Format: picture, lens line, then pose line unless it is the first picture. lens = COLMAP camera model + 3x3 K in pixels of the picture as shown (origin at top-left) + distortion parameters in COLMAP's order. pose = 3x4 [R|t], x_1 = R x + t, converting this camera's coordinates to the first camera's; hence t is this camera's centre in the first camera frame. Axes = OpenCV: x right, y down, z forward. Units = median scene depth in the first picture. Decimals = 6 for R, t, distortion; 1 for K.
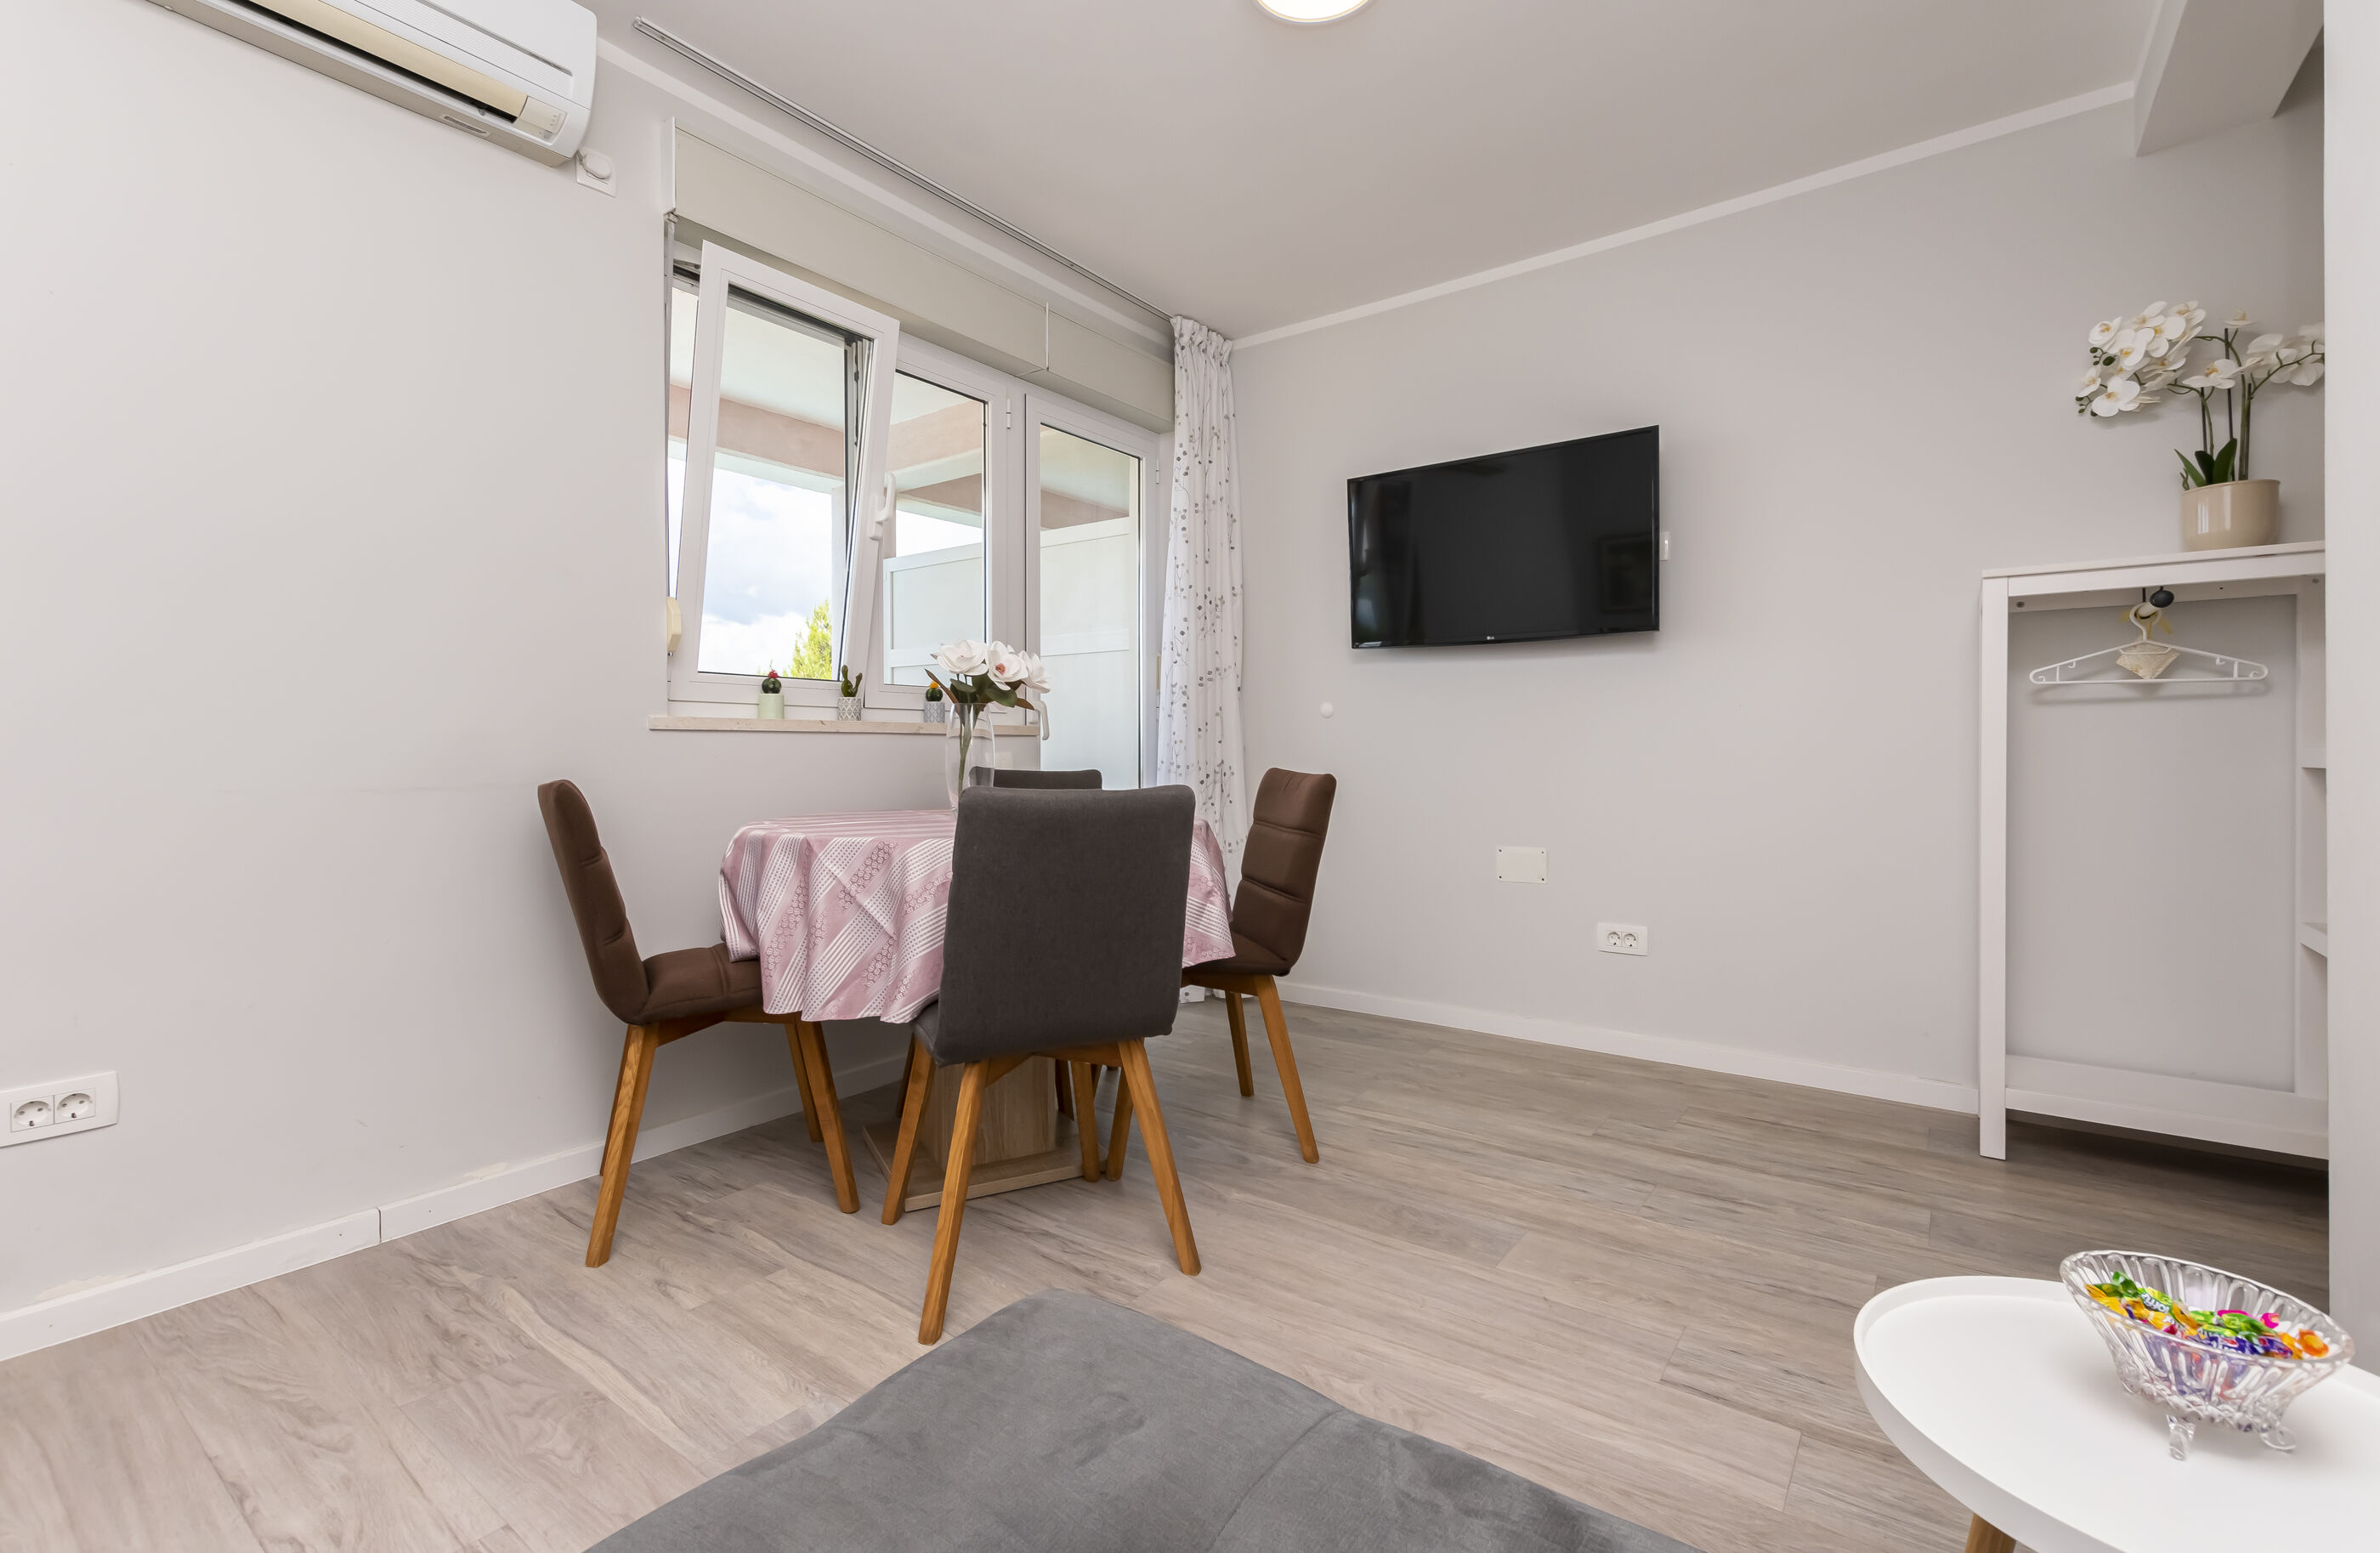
lens RADIAL K [[1026.2, 0, 1181.3], [0, 1026.2, 763.9], [0, 0, 1]] dist [0.002331, 0.000164]
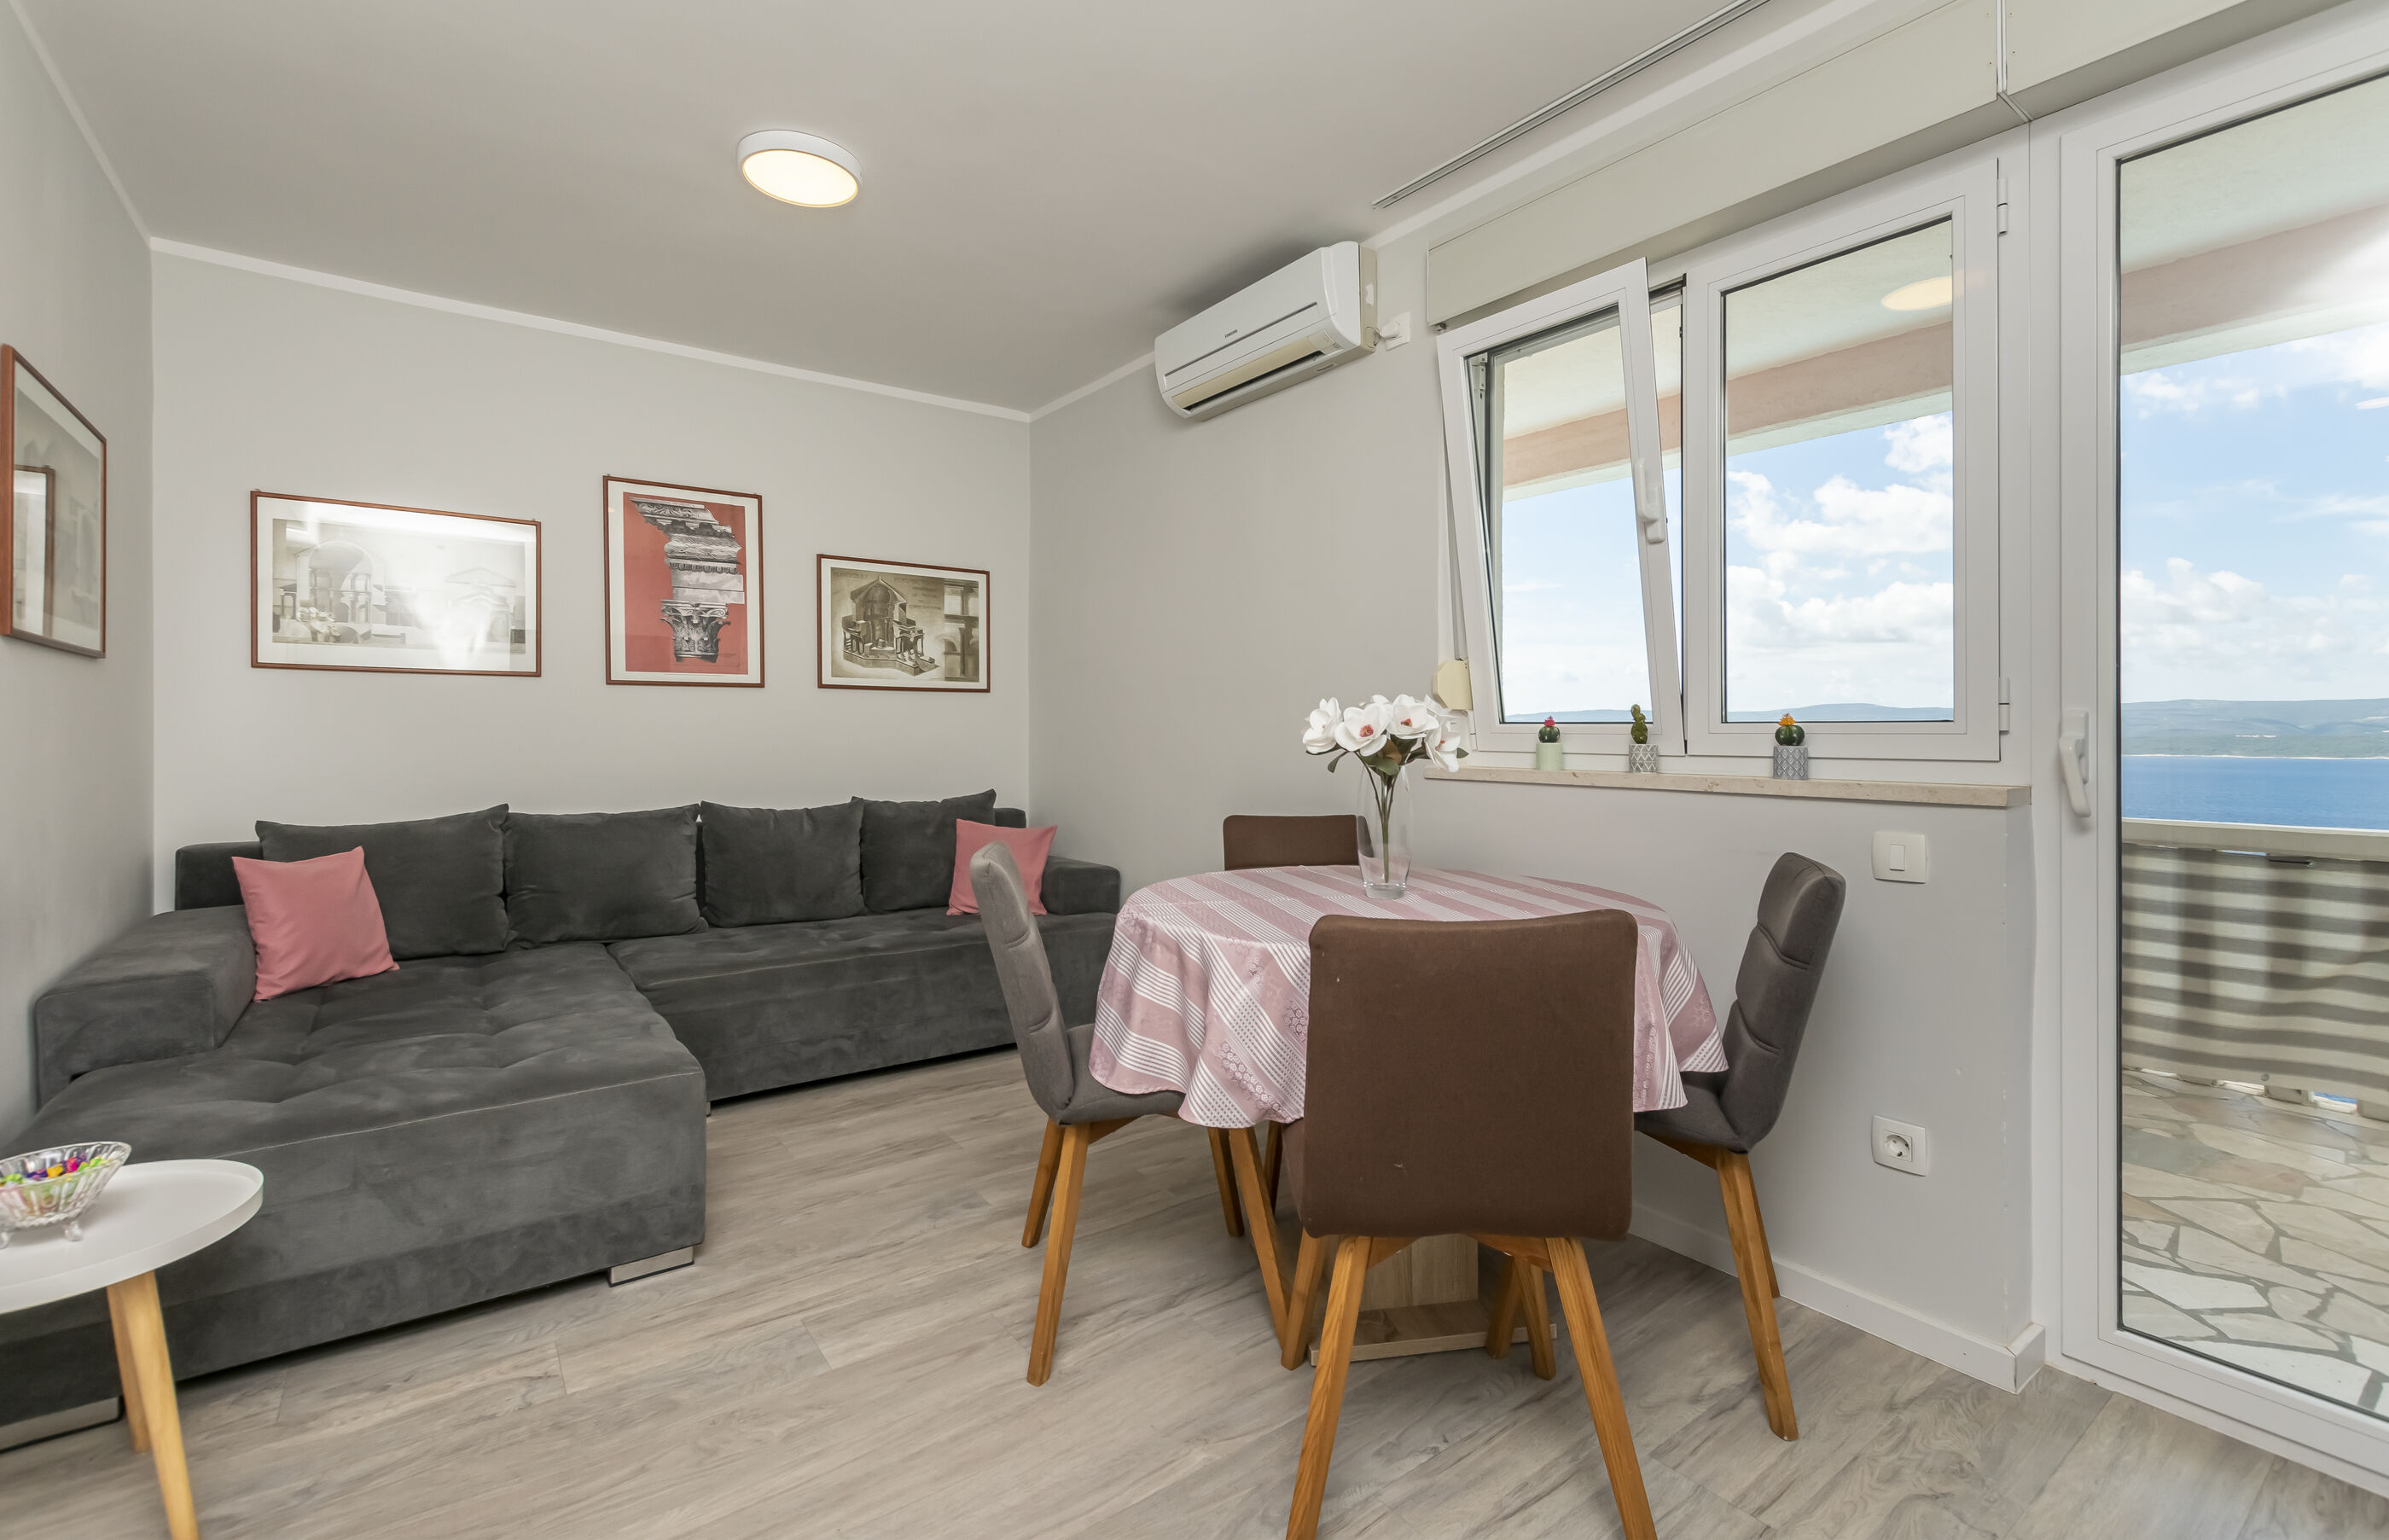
lens RADIAL K [[1037.3, 0, 1213.1], [0, 1037.3, 747.7], [0, 0, 1]] dist [0.001446, 0.000290]
pose [[-0.274701, 0.017428, -0.961372, 0.719558], [-0.013677, 0.999664, 0.022030, -0.095824], [0.961432, 0.019201, -0.274371, 1.147619]]
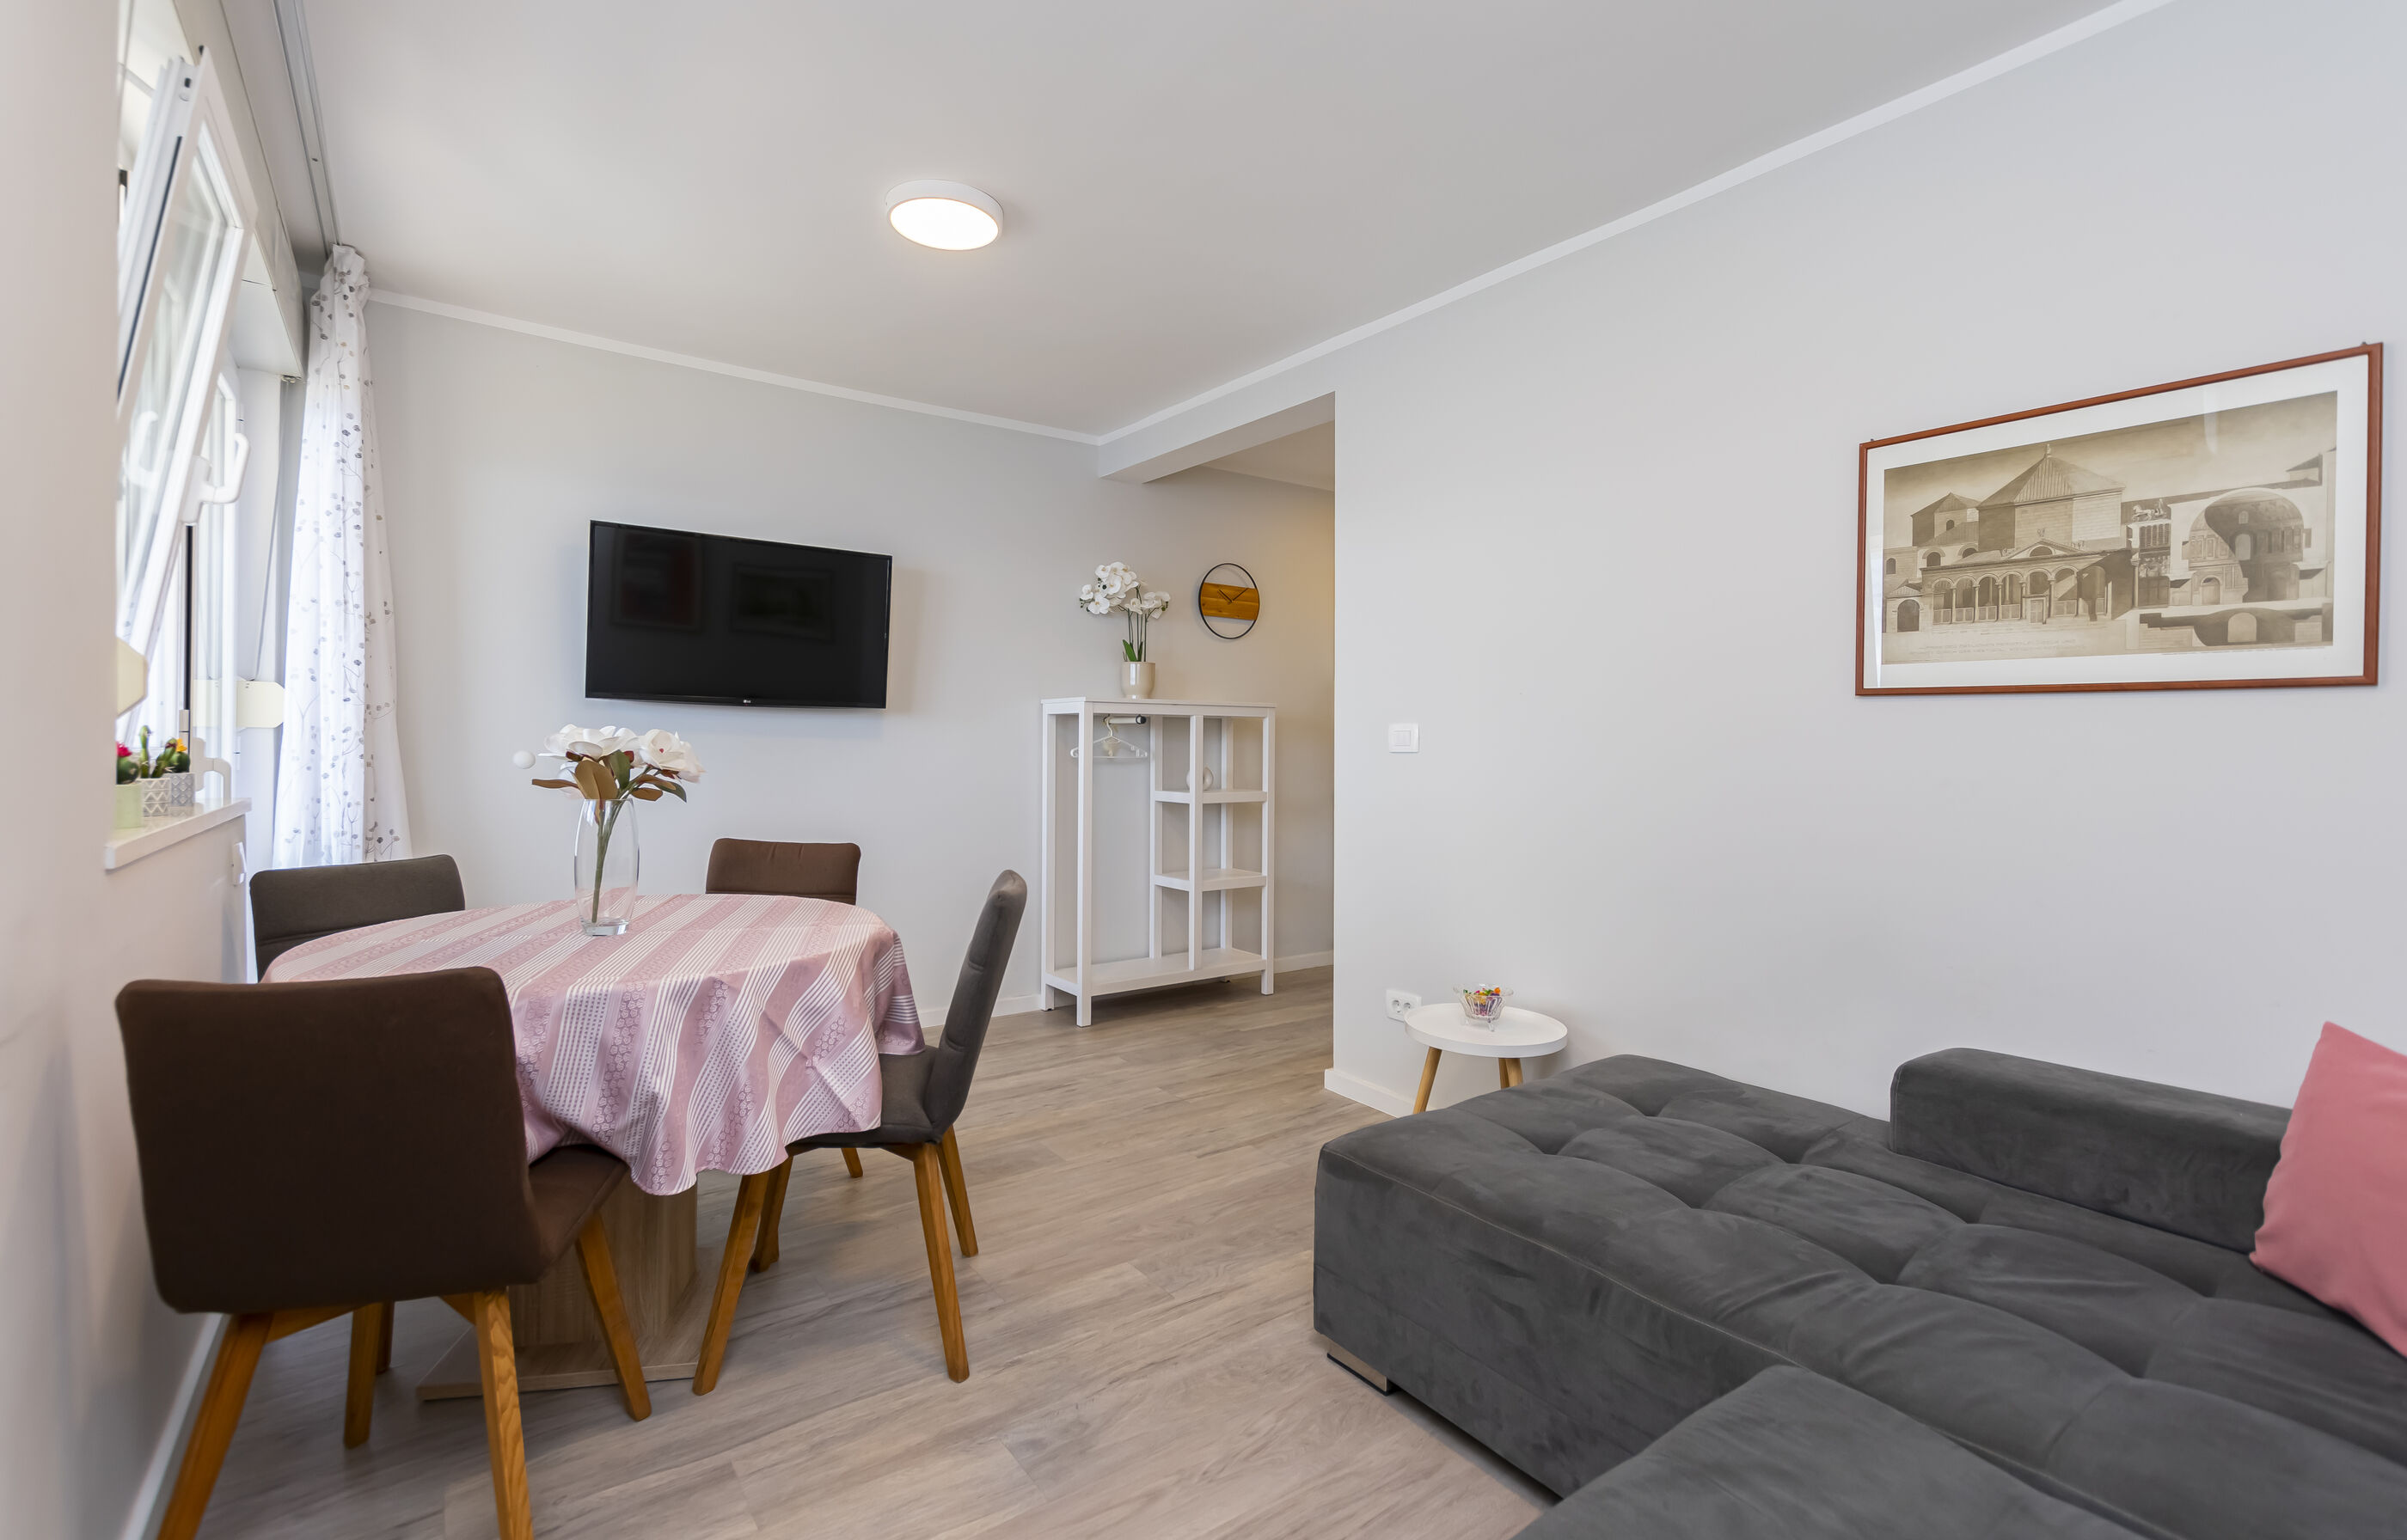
lens RADIAL K [[1044.9, 0, 1183.8], [0, 1044.9, 748.8], [0, 0, 1]] dist [0.001446, 0.000290]
pose [[0.312569, -0.002559, 0.949892, -0.921058], [-0.000009, 0.999996, 0.002697, -0.108050], [-0.949895, -0.000852, 0.312568, 0.281410]]
